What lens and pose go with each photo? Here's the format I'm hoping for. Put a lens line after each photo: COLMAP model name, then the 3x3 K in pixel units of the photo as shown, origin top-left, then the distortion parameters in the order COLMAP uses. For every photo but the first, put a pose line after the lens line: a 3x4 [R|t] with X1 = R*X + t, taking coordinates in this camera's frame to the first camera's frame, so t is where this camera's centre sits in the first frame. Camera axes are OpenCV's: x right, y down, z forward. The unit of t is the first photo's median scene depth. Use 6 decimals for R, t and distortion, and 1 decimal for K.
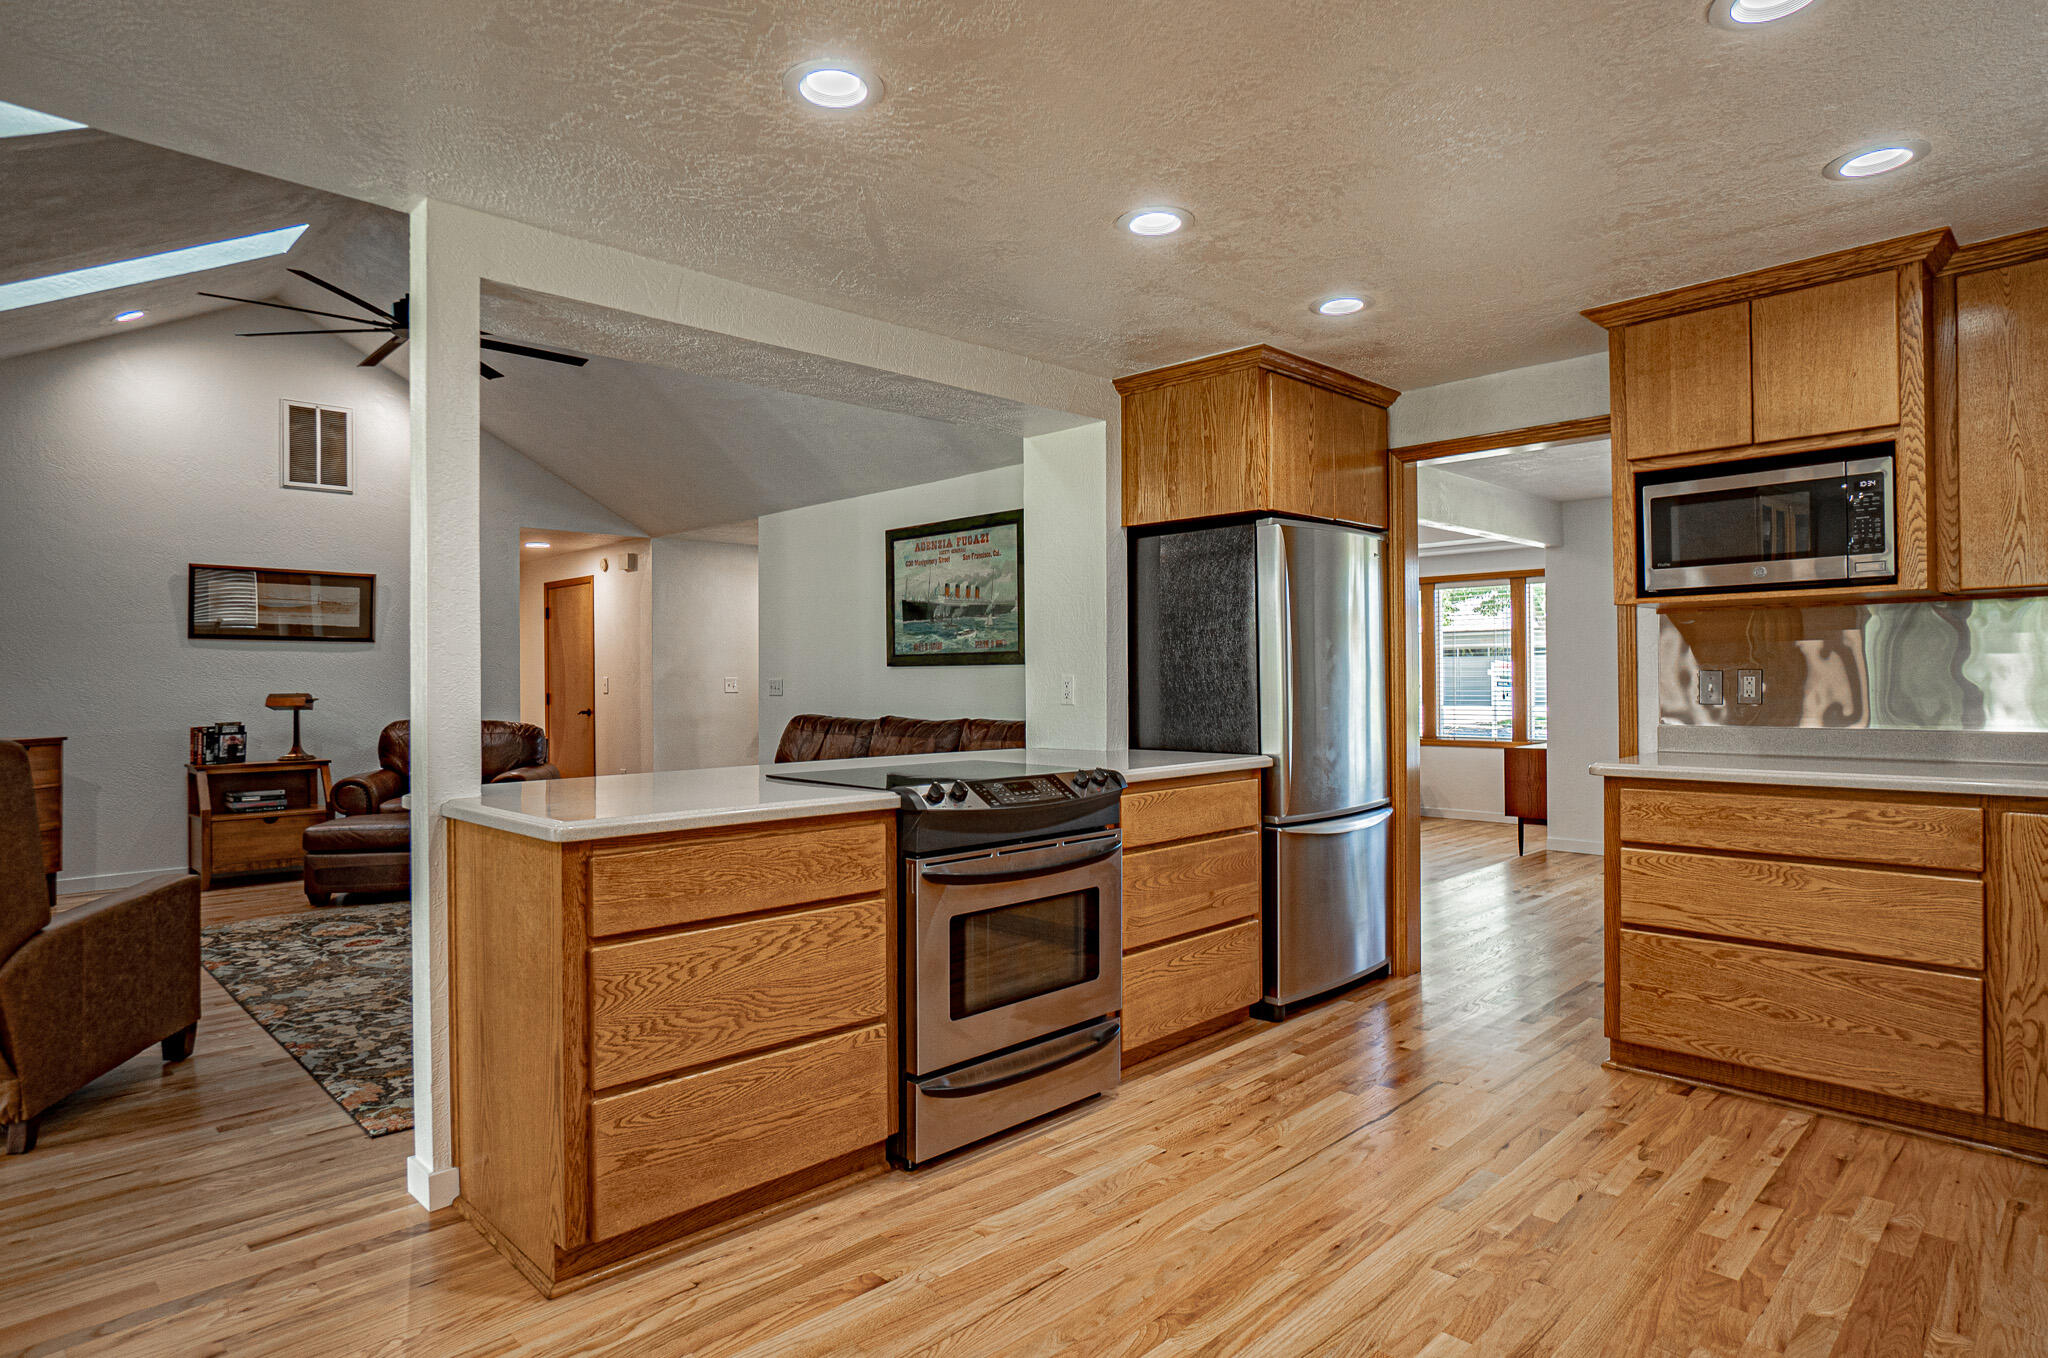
lens RADIAL K [[1157.7, 0, 1030.0], [0, 1157.7, 673.6], [0, 0, 1]] dist [-0.001726, 0.006938]
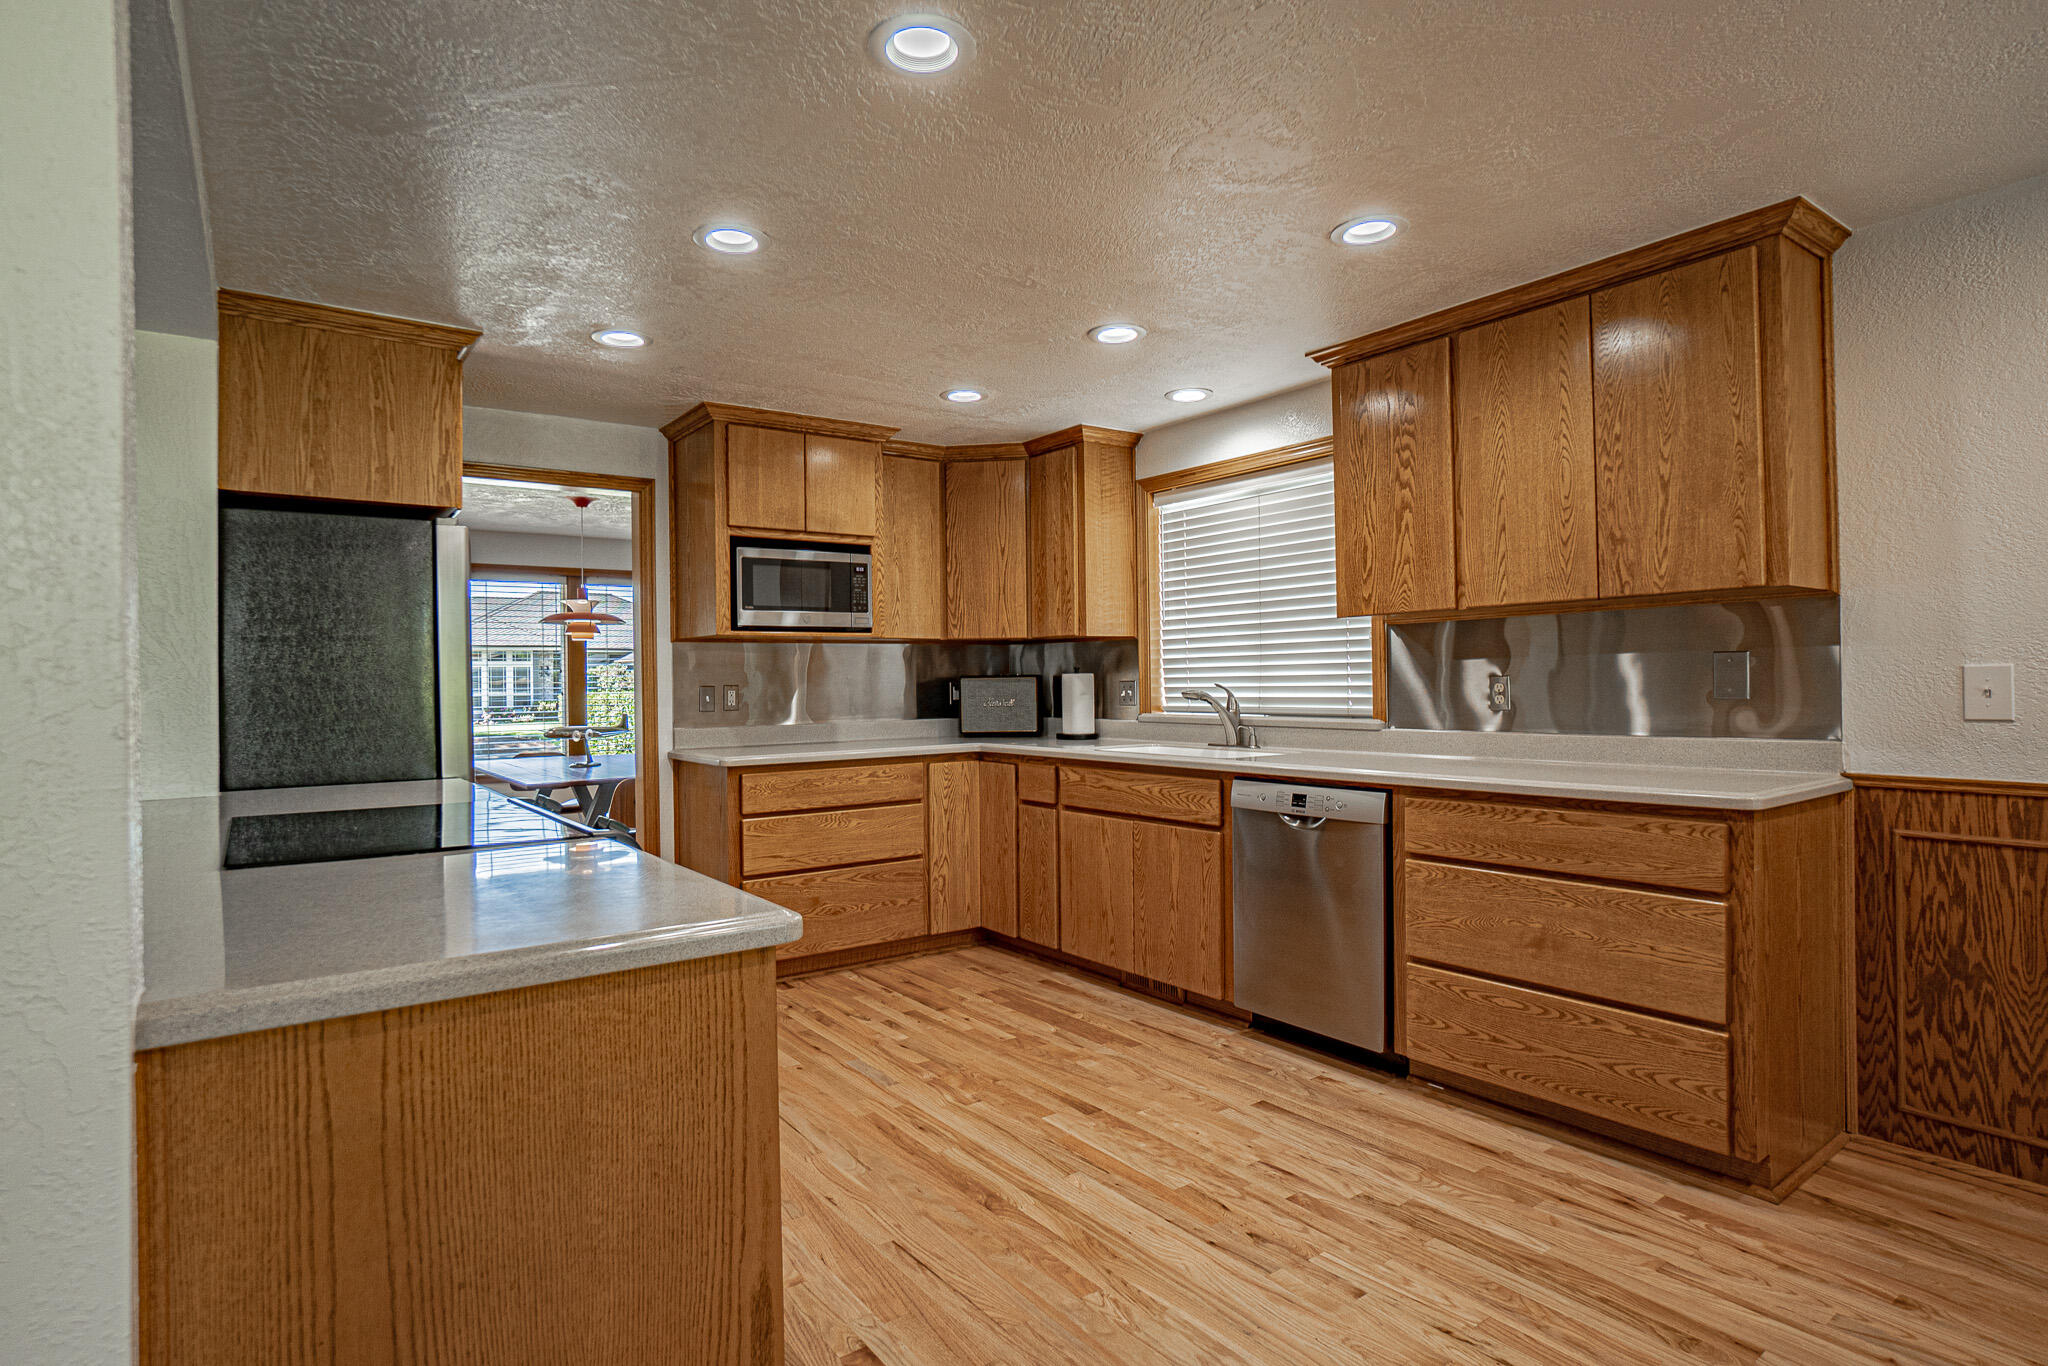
lens RADIAL K [[1058.5, 0, 1021.0], [0, 1058.5, 681.2], [0, 0, 1]] dist [-0.008001, -0.000248]
pose [[0.149287, 0.006475, 0.988773, -0.716455], [0.009589, 0.999922, -0.007996, 0.005968], [-0.988747, 0.010675, 0.149214, 0.573628]]
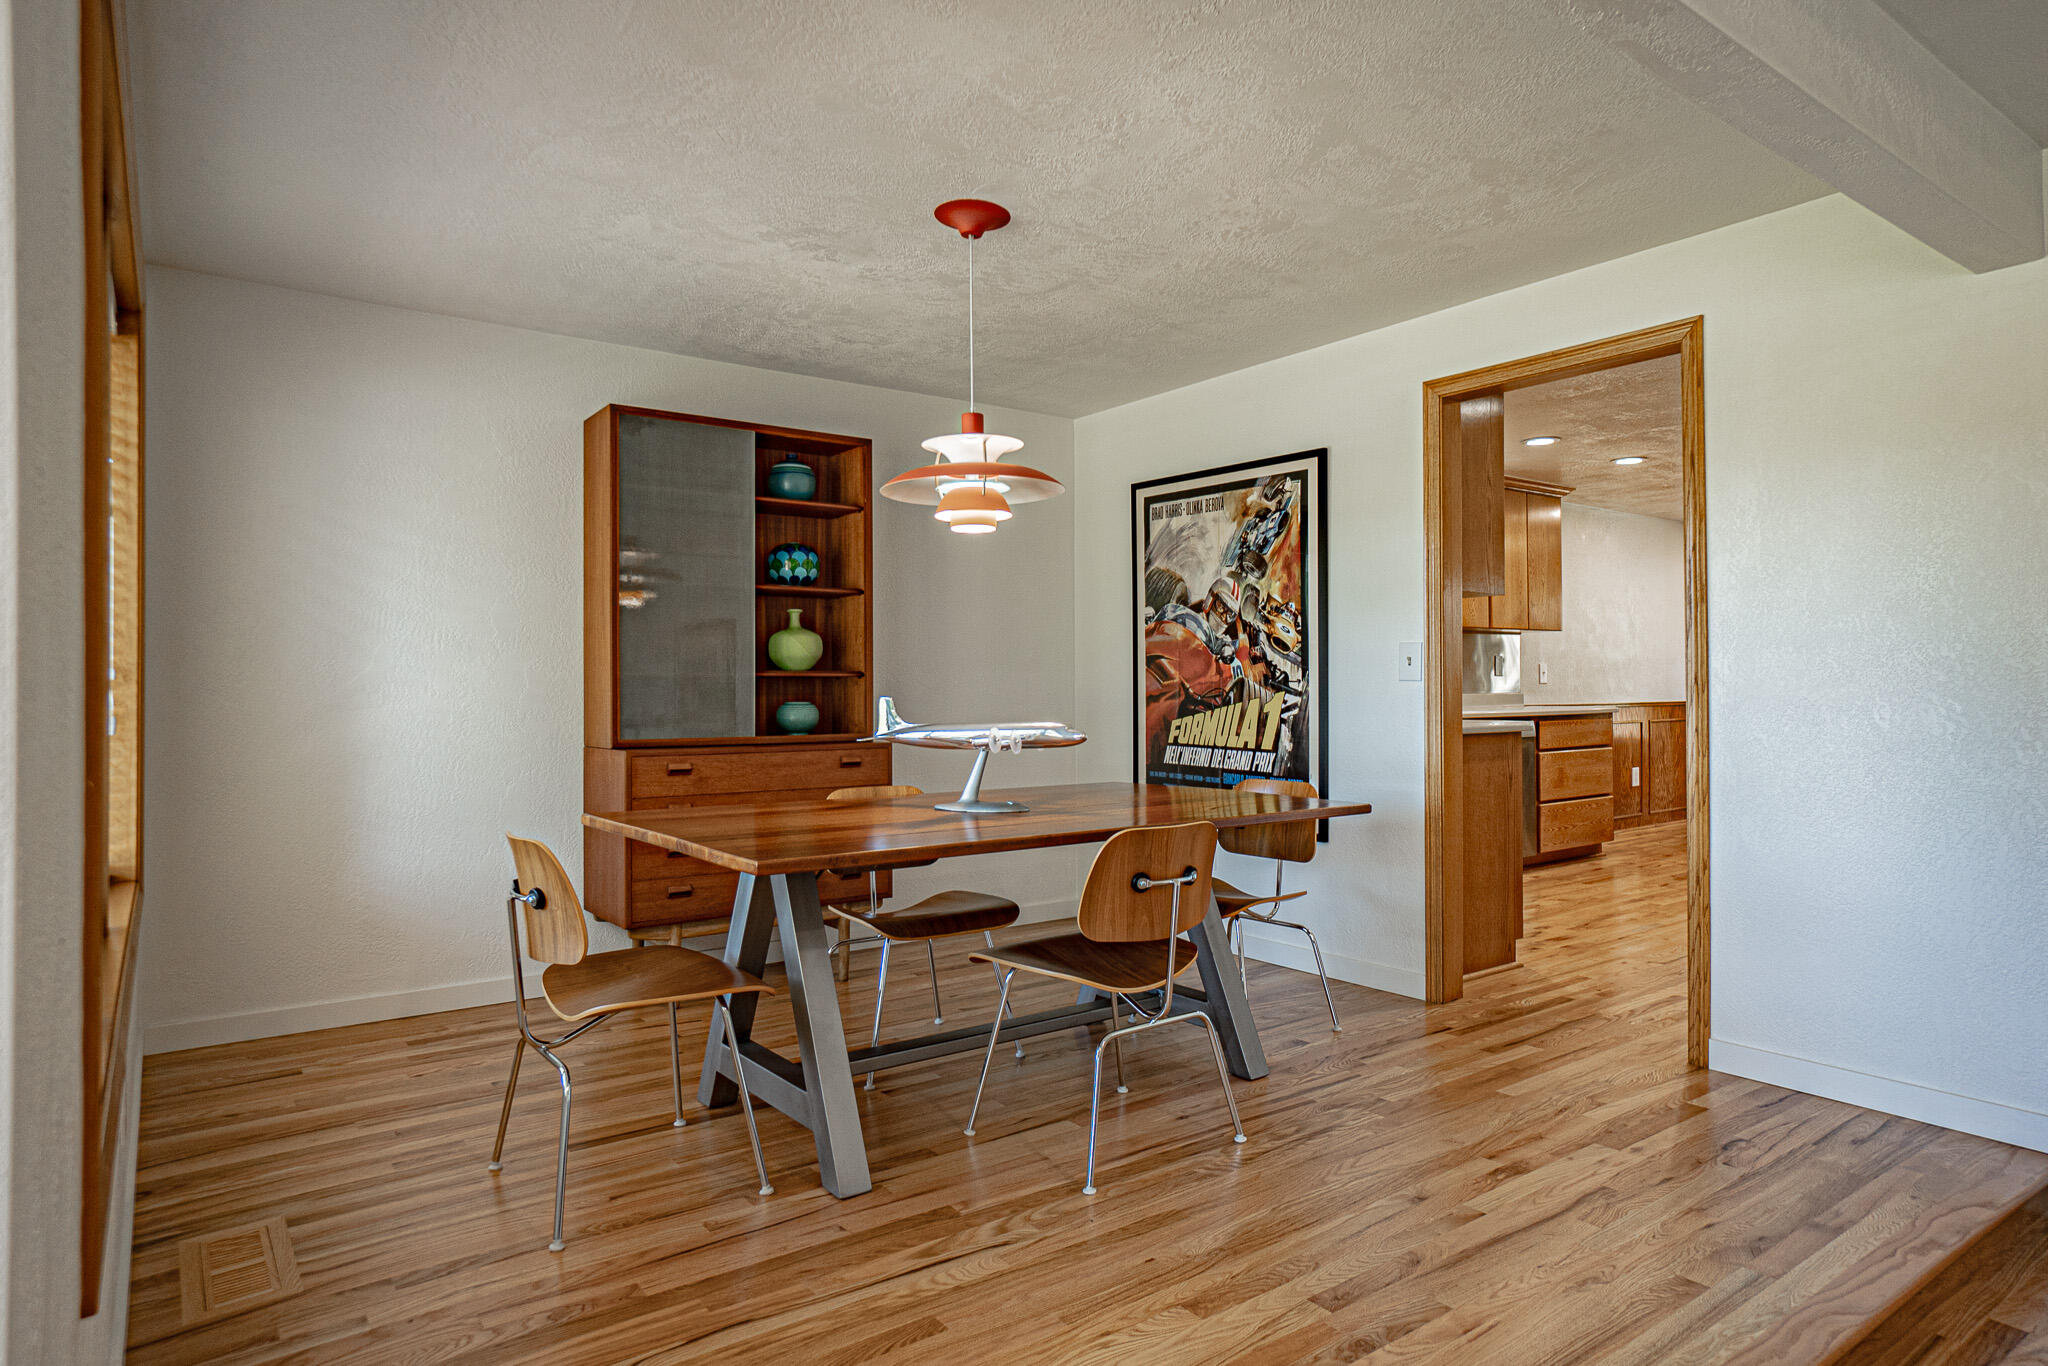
lens RADIAL K [[1157.7, 0, 1041.7], [0, 1157.7, 683.1], [0, 0, 1]] dist [-0.001726, 0.006938]
pose [[-0.989219, 0.015678, 0.145603, 0.962079], [0.014179, 0.999835, -0.011324, 0.050024], [-0.145756, -0.009137, -0.989278, 2.688312]]
